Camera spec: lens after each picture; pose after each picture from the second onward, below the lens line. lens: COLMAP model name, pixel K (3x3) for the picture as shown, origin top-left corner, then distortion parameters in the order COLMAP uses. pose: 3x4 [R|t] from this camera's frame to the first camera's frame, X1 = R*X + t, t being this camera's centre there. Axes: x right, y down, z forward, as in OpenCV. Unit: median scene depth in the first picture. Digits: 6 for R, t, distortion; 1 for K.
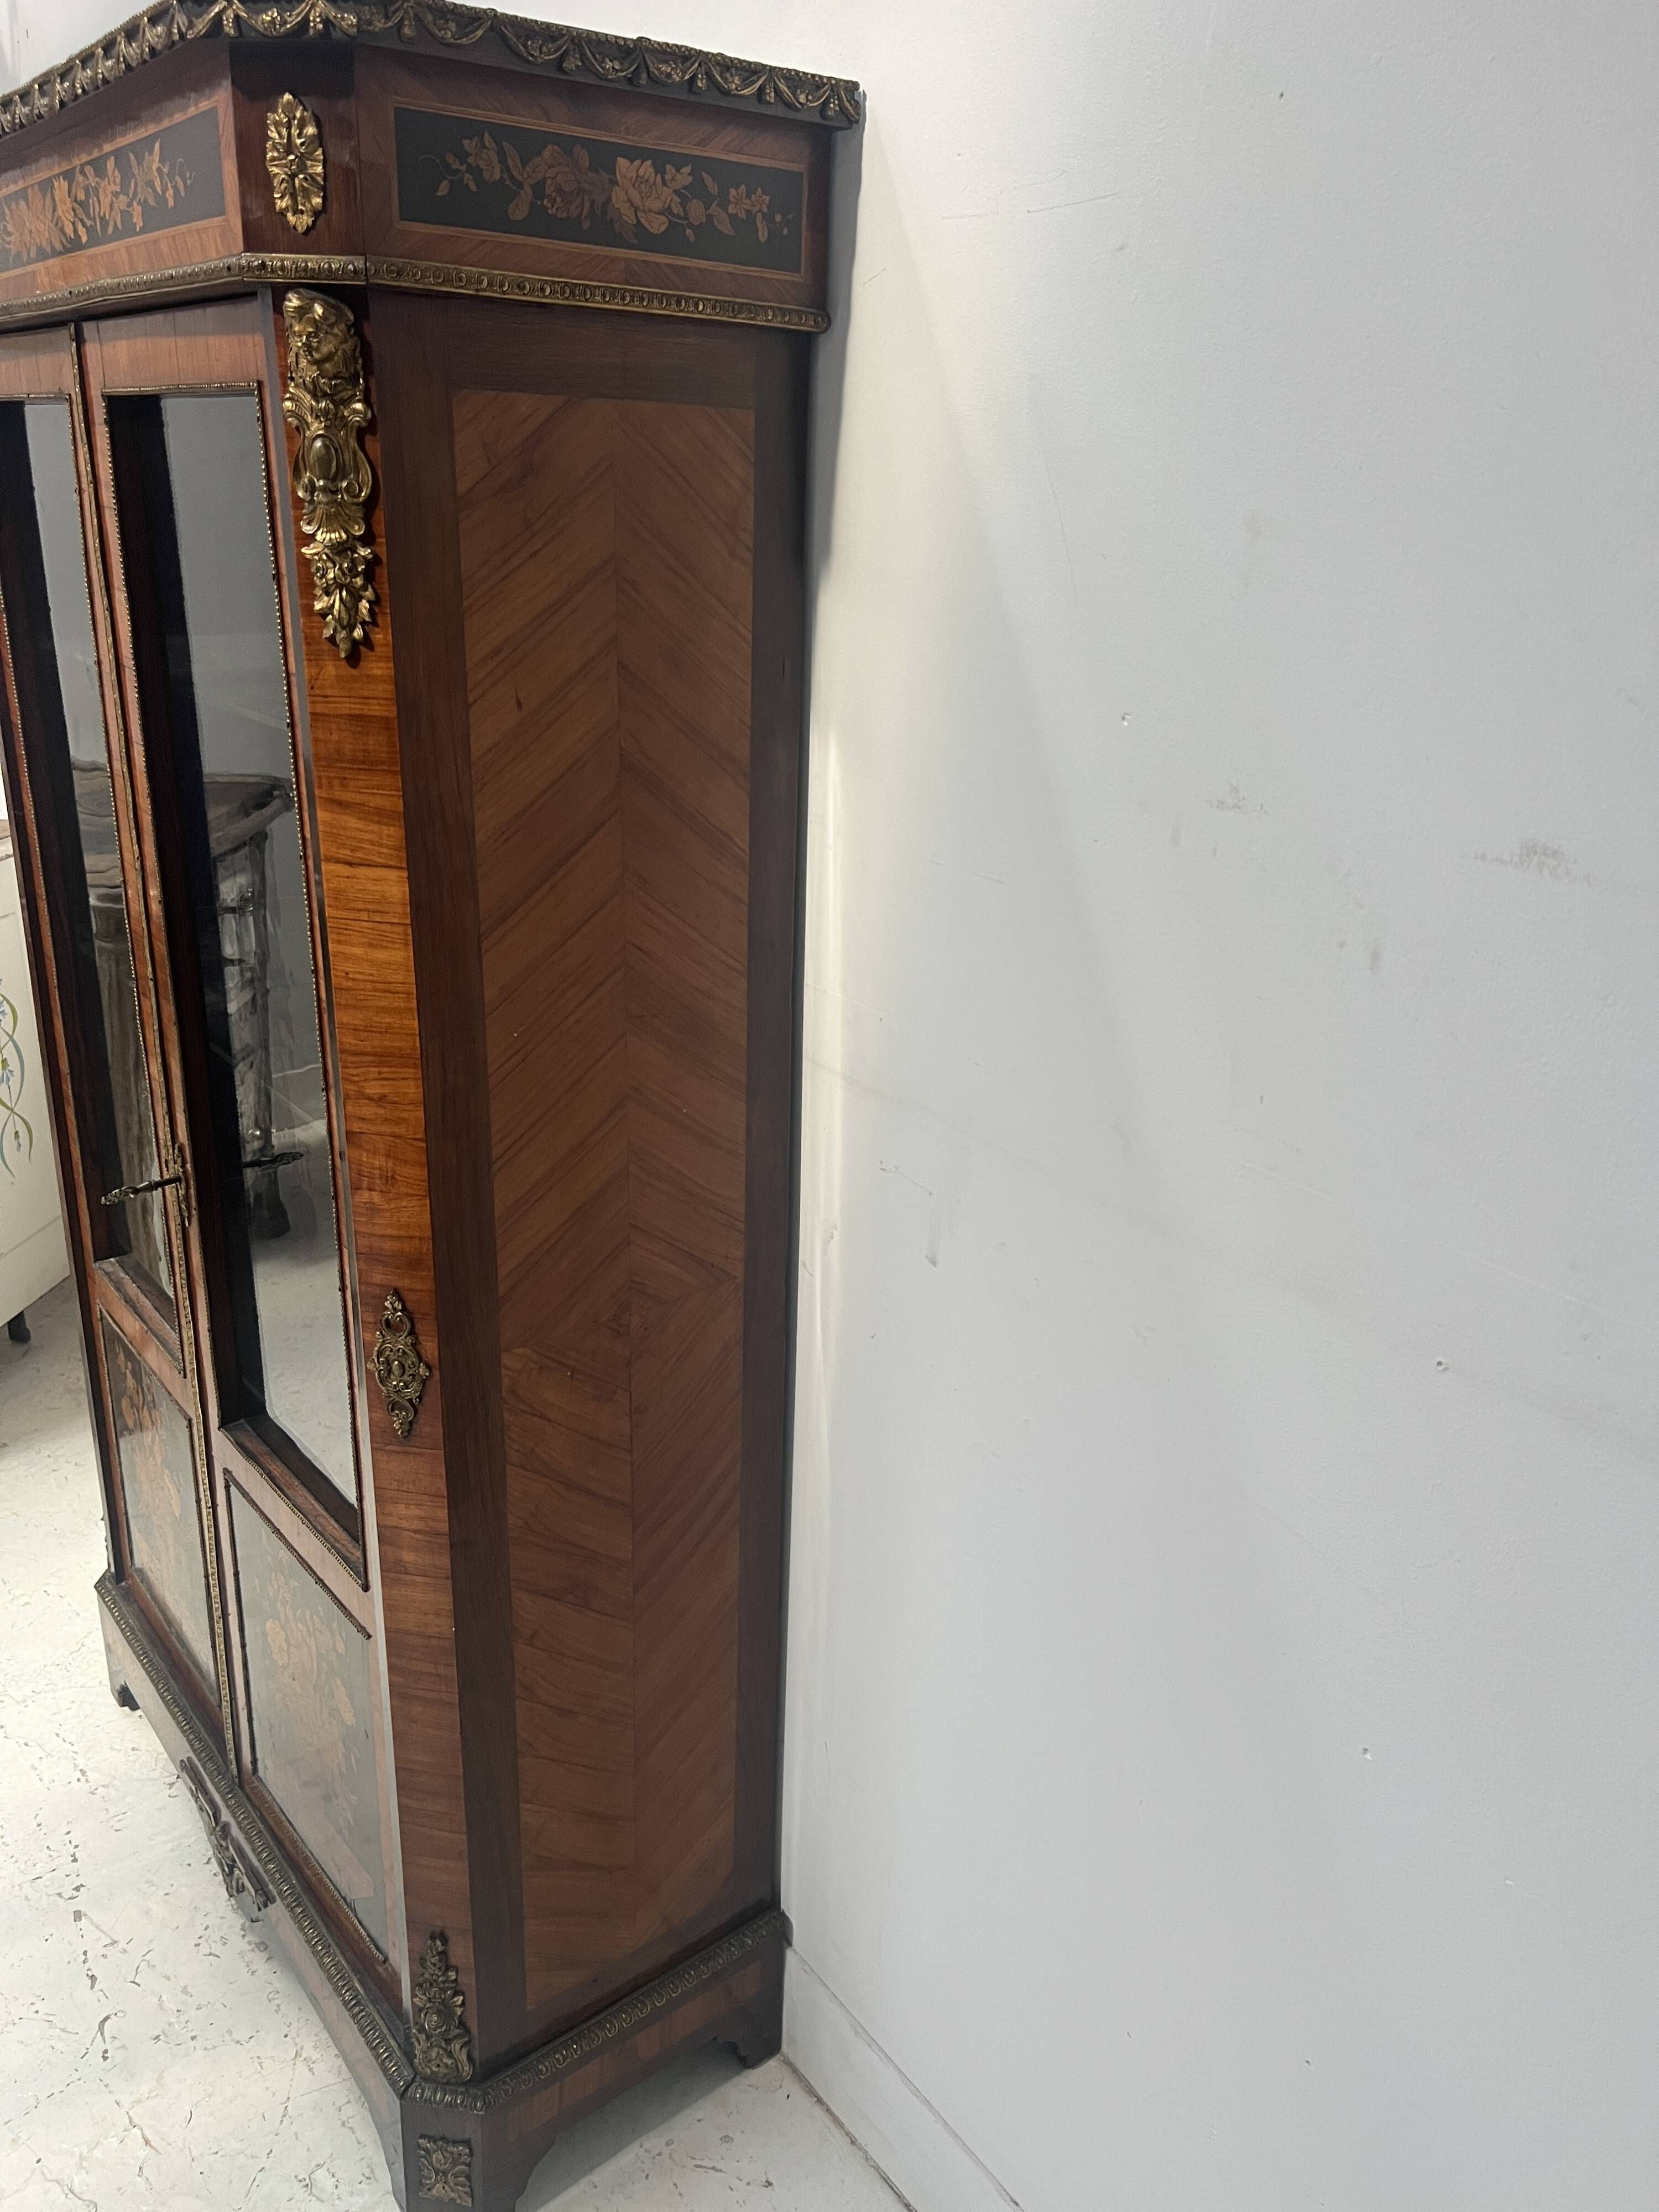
lens RADIAL K [[1677.1, 0, 823.4], [0, 1677.1, 1128.2], [0, 0, 1]] dist [0.045571, -0.049087]
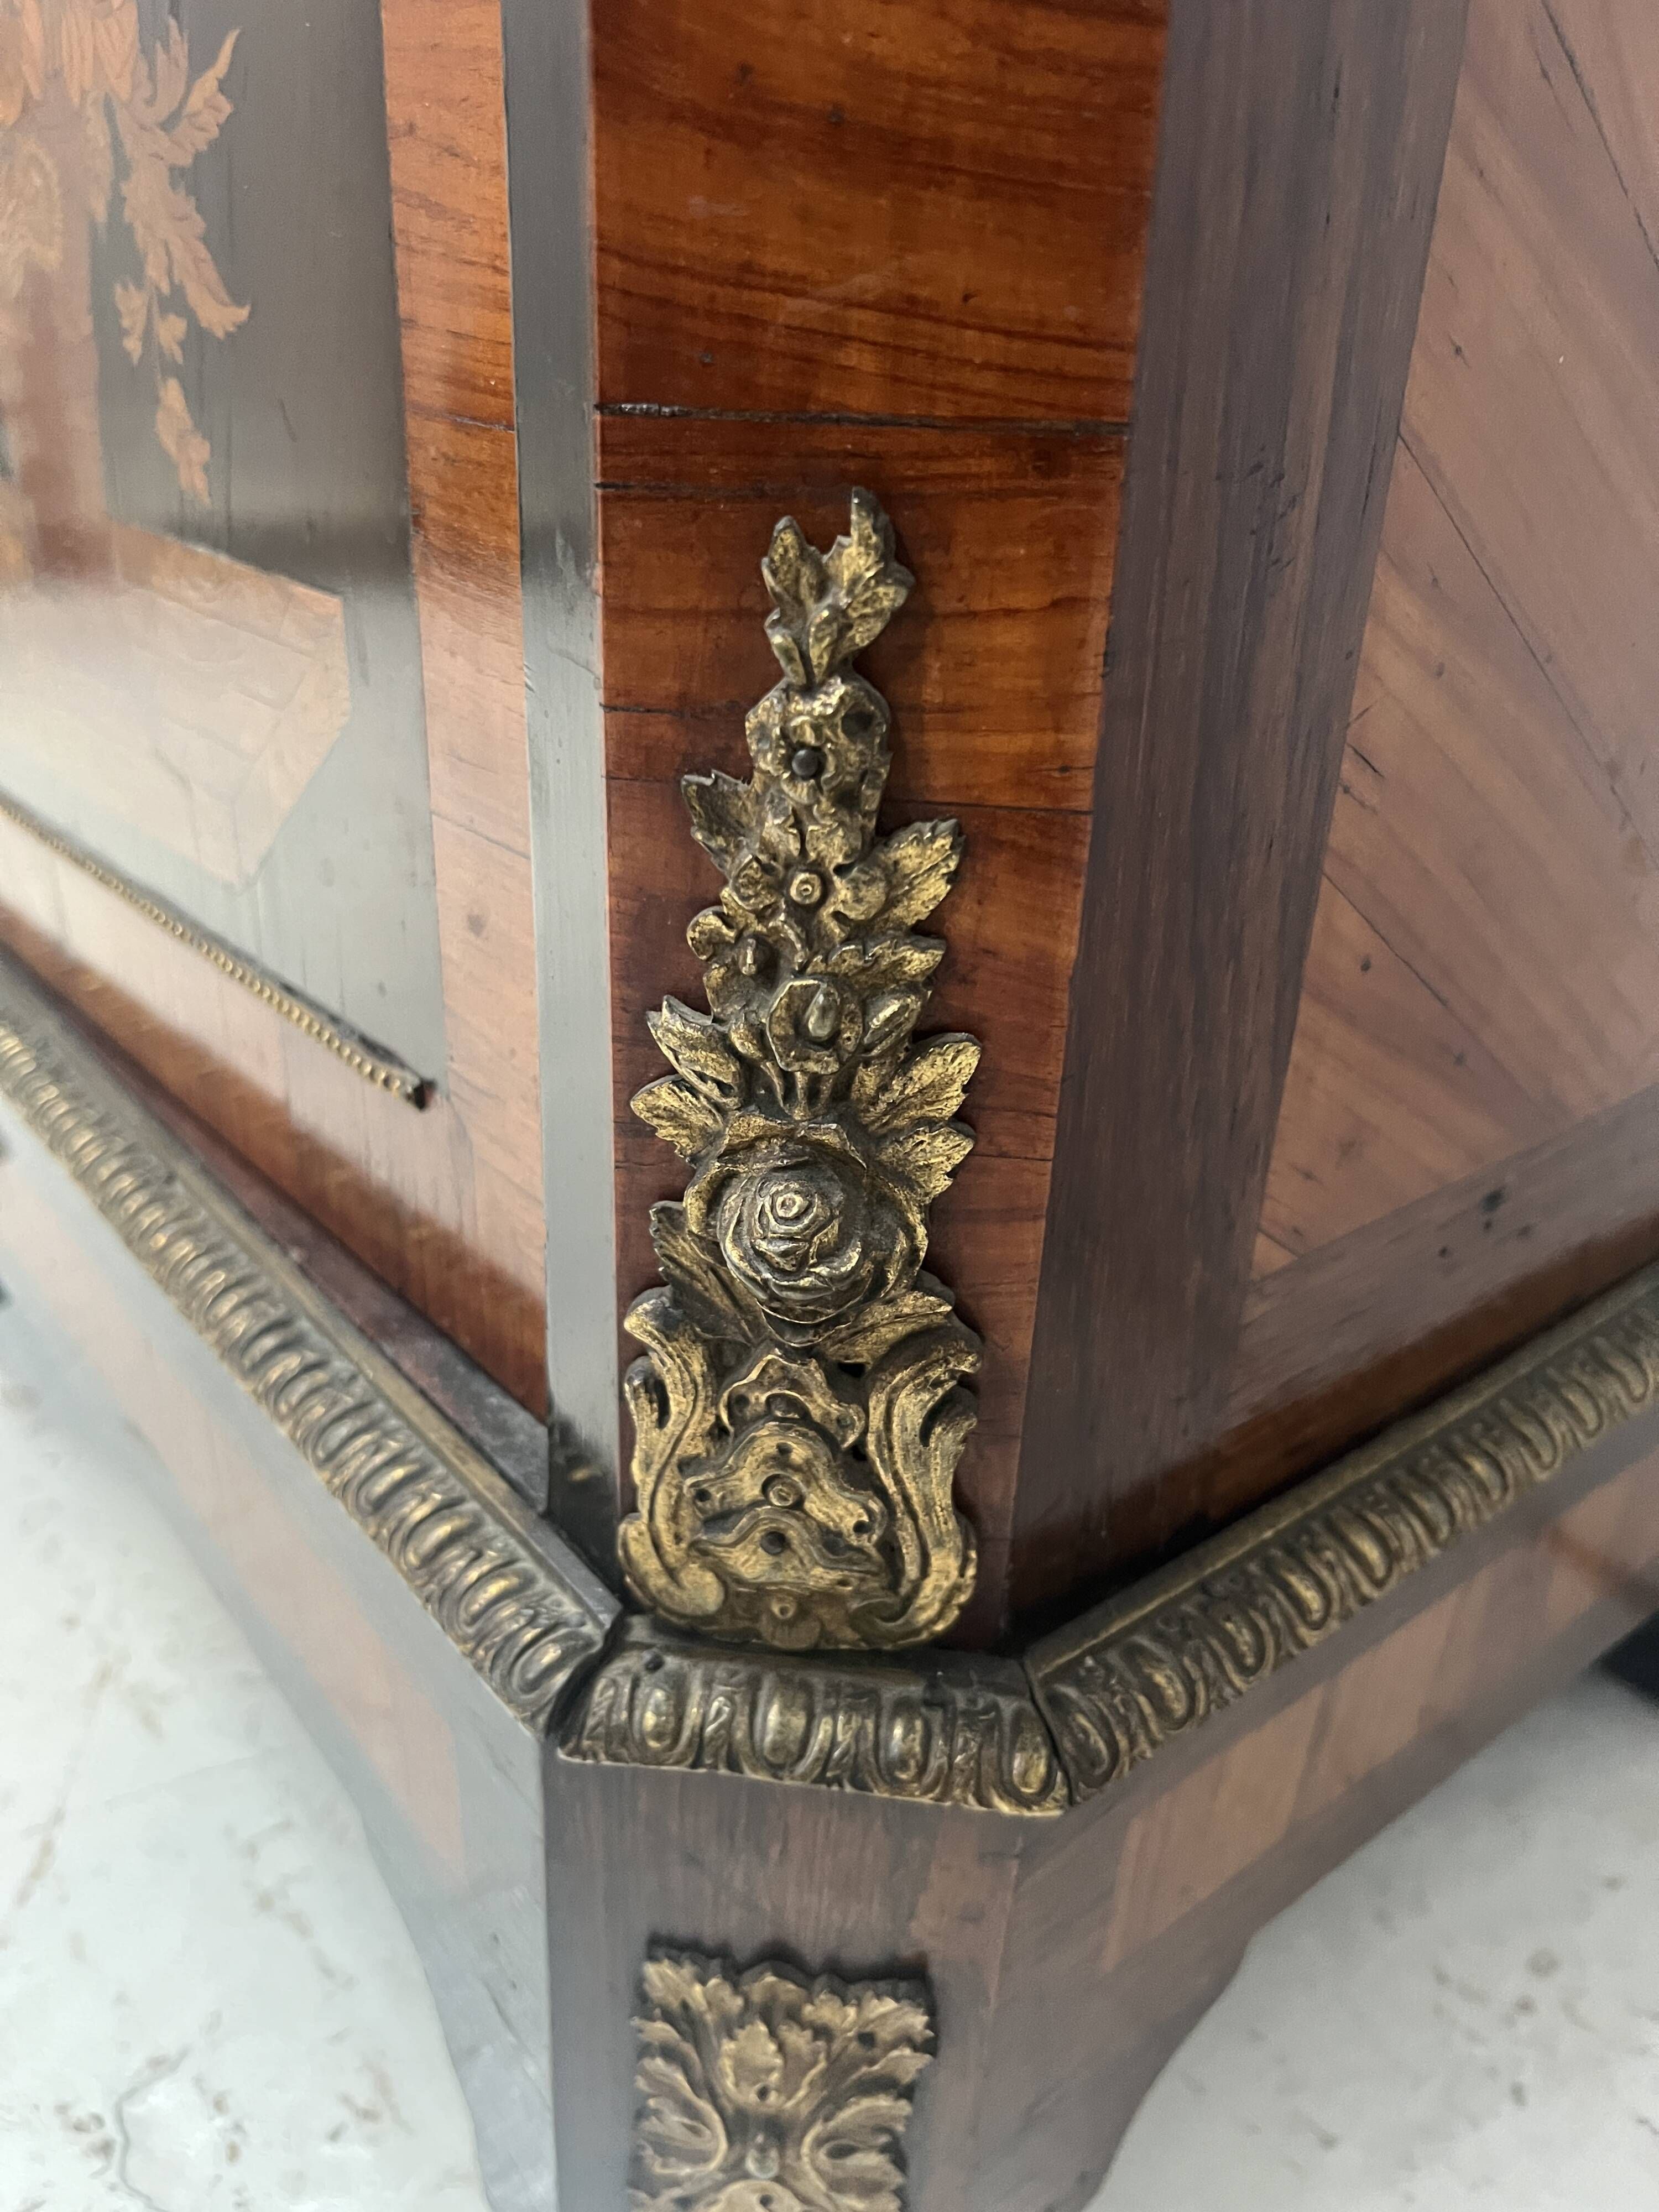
lens RADIAL K [[1708.9, 0, 833.3], [0, 1708.9, 1127.9], [0, 0, 1]] dist [0.025774, -0.053062]
pose [[0.999850, -0.001242, 0.017273, -0.286346], [-0.000396, 0.995522, 0.094525, 0.634049], [-0.017313, -0.094518, 0.995373, 1.067631]]
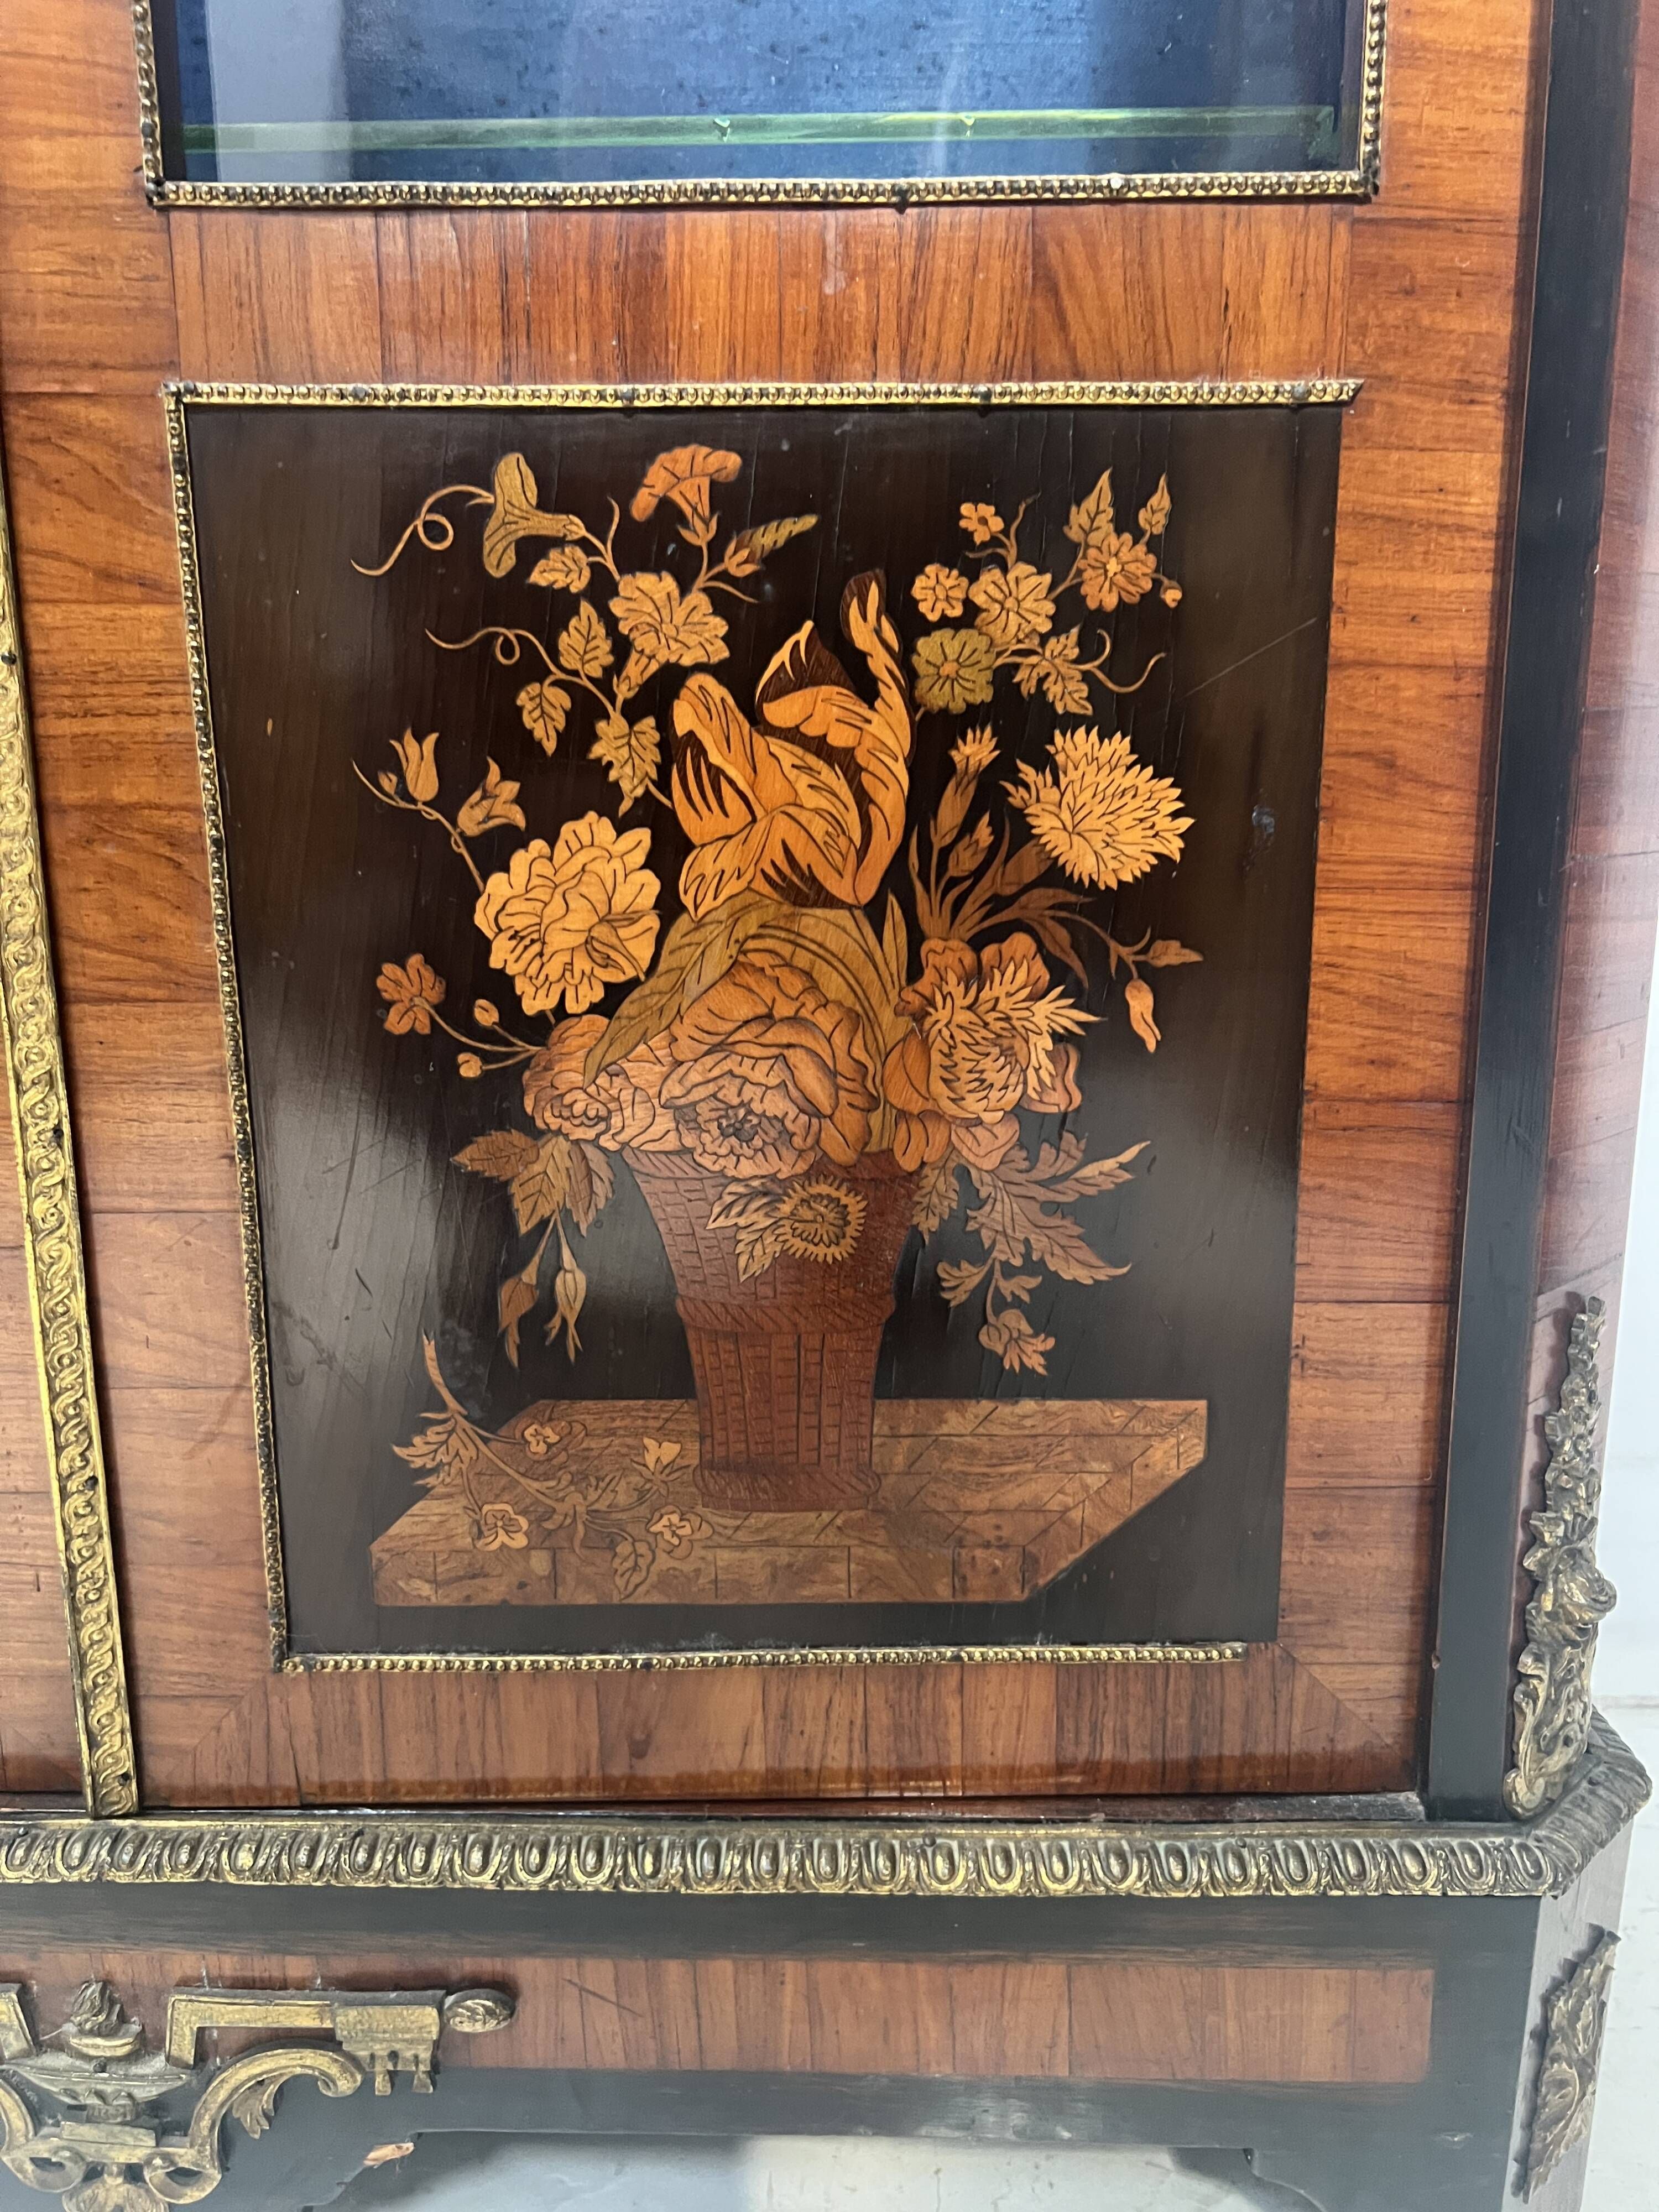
lens RADIAL K [[1691.3, 0, 816.5], [0, 1691.3, 1110.0], [0, 0, 1]] dist [0.076223, -0.142102]
pose [[0.631480, -0.200403, 0.749048, -0.721496], [0.304452, 0.952526, -0.001825, 0.485056], [-0.713121, 0.229202, 0.662514, 1.073929]]
